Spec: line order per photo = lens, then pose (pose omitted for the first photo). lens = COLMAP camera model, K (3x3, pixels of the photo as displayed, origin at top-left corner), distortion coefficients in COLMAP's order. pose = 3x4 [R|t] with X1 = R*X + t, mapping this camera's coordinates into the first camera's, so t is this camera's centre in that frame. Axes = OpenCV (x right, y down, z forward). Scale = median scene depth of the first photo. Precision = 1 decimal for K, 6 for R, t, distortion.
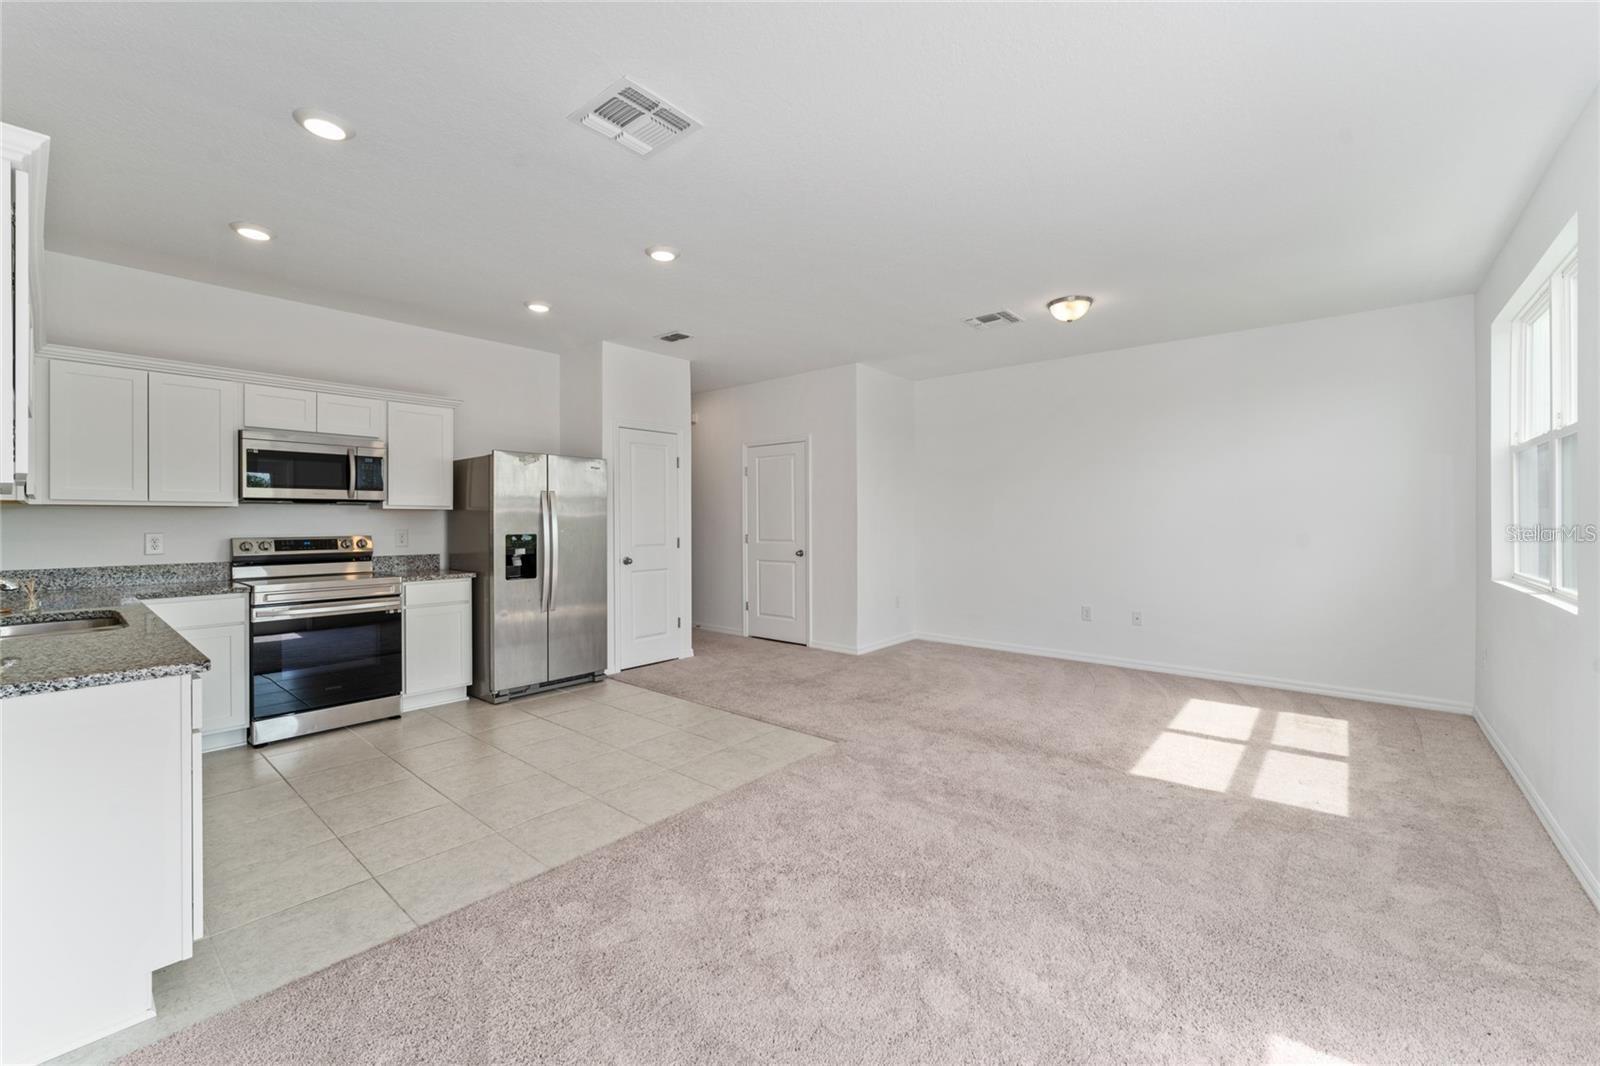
lens RADIAL K [[651.1, 0, 798.7], [0, 651.1, 525.6], [0, 0, 1]] dist [-0.001671, -0.000270]
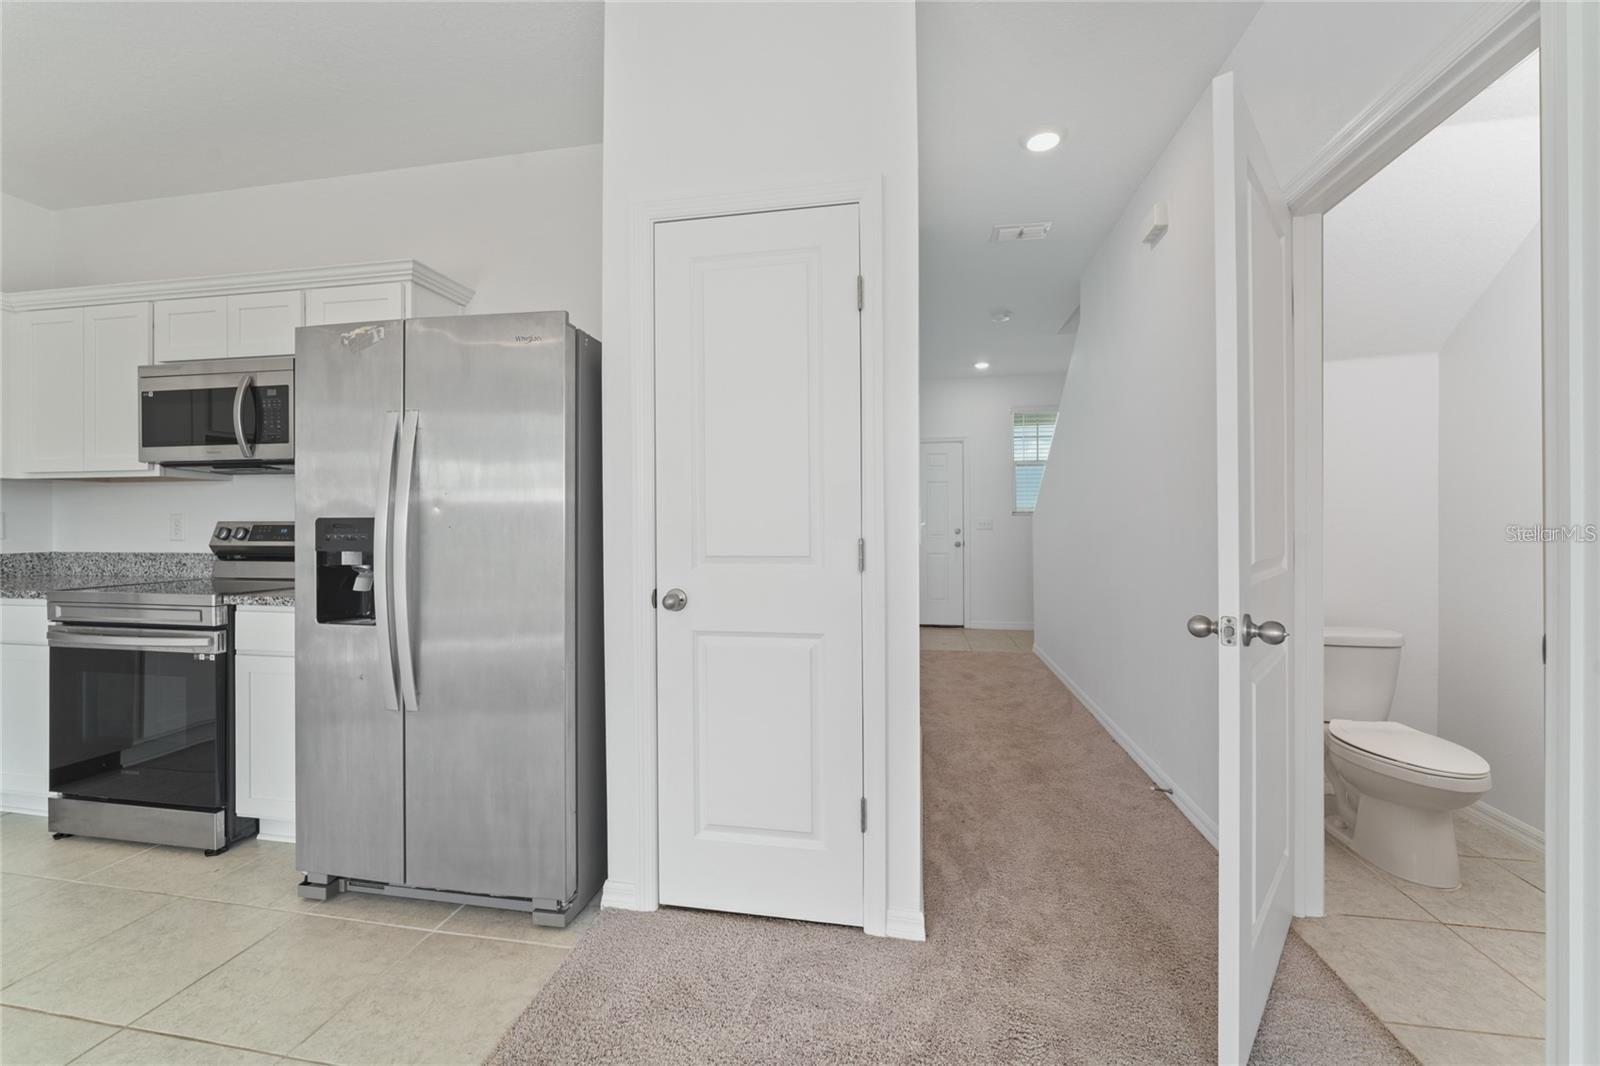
lens RADIAL K [[651.1, 0, 798.7], [0, 651.1, 525.6], [0, 0, 1]] dist [-0.001671, -0.000270]
pose [[0.494594, 0.004056, -0.869115, 0.096334], [-0.007804, 0.999970, 0.000226, 0.017683], [0.869089, 0.006671, 0.494610, 1.152918]]
